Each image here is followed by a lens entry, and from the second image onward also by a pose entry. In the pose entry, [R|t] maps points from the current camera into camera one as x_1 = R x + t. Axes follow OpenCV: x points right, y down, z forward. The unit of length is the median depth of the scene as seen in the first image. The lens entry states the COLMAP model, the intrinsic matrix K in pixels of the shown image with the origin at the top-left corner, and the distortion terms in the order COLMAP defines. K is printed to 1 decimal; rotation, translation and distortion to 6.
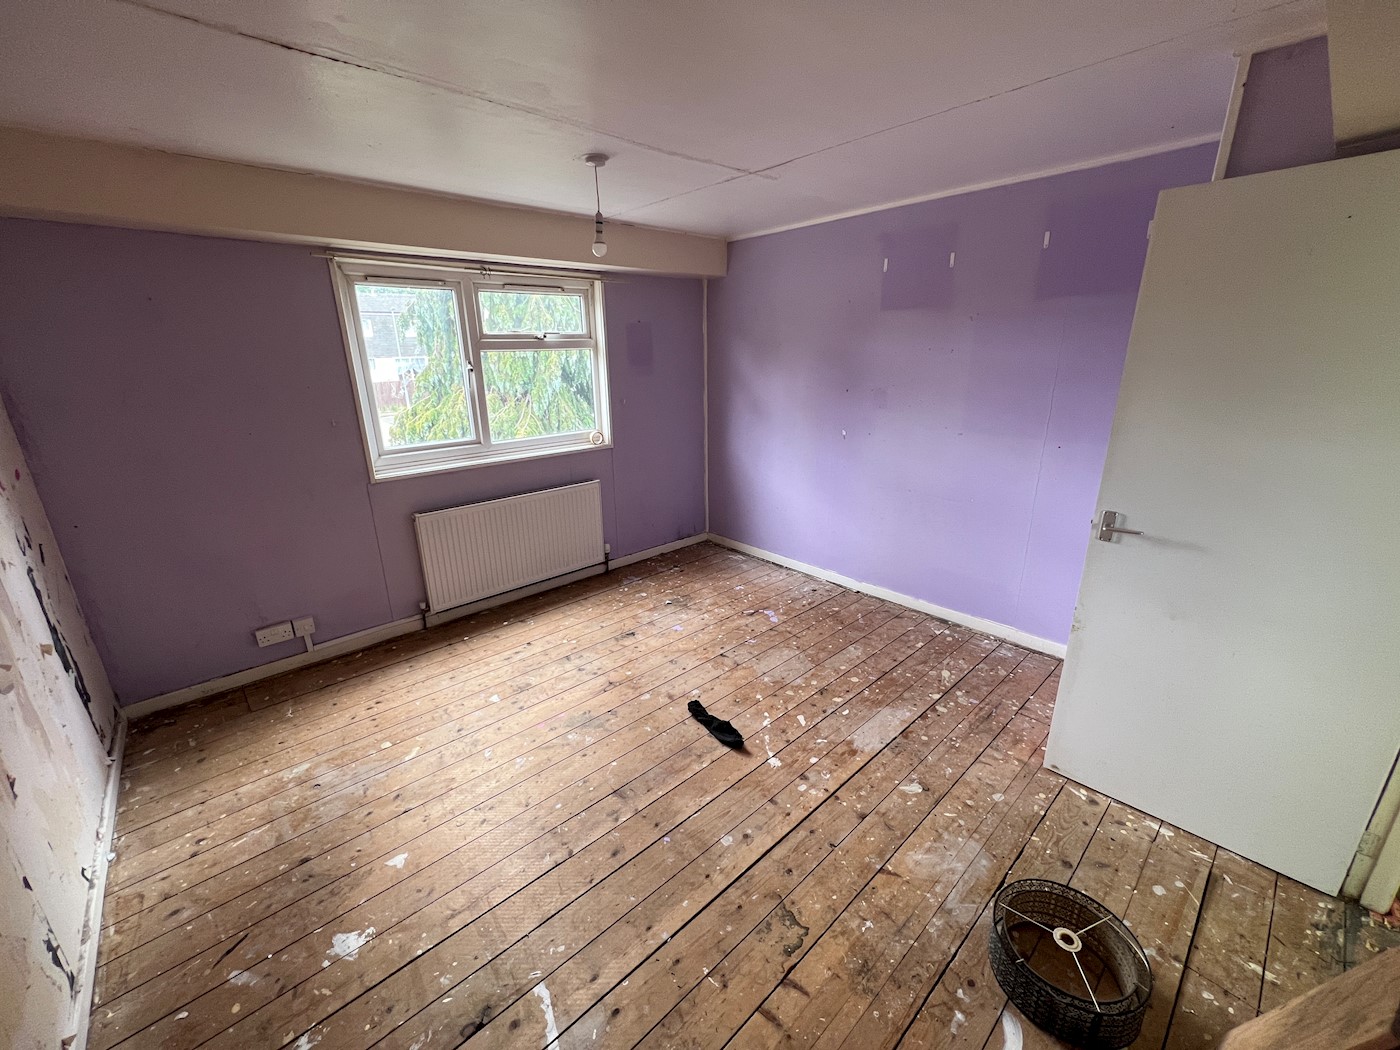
lens RADIAL K [[558.9, 0, 690.0], [0, 558.9, 529.9], [0, 0, 1]] dist [-0.001315, 0.000325]
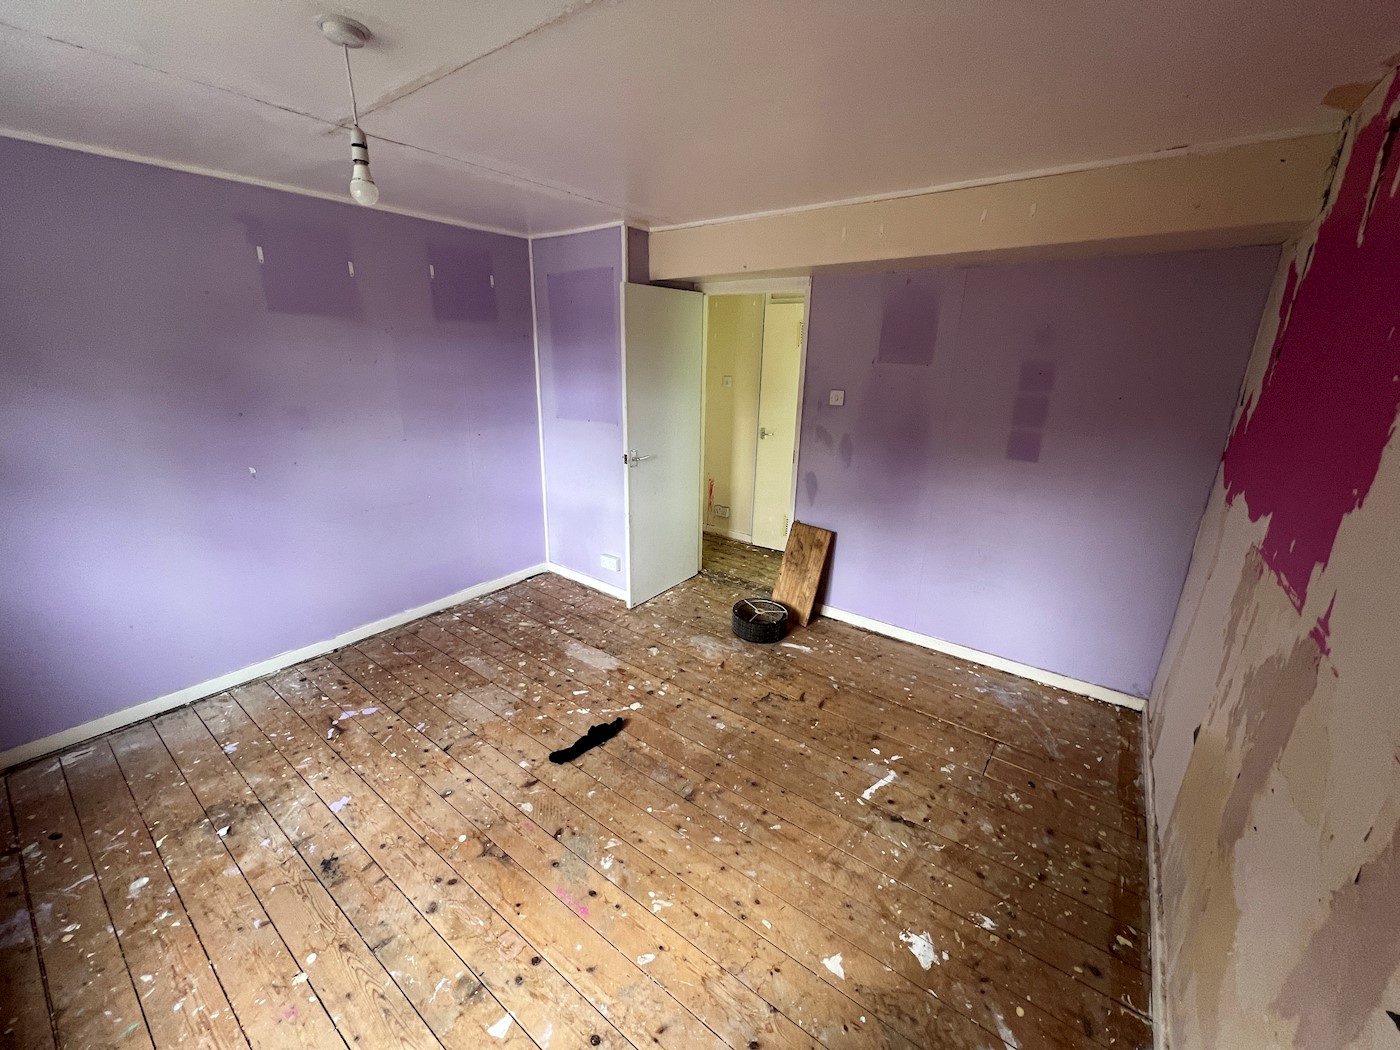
lens RADIAL K [[558.9, 0, 699.8], [0, 558.9, 530.8], [0, 0, 1]] dist [-0.001315, 0.000325]
pose [[-0.202332, -0.286672, 0.936419, -0.700339], [0.288580, 0.896286, 0.336739, -0.224491], [-0.935833, 0.338365, -0.098620, 0.676218]]
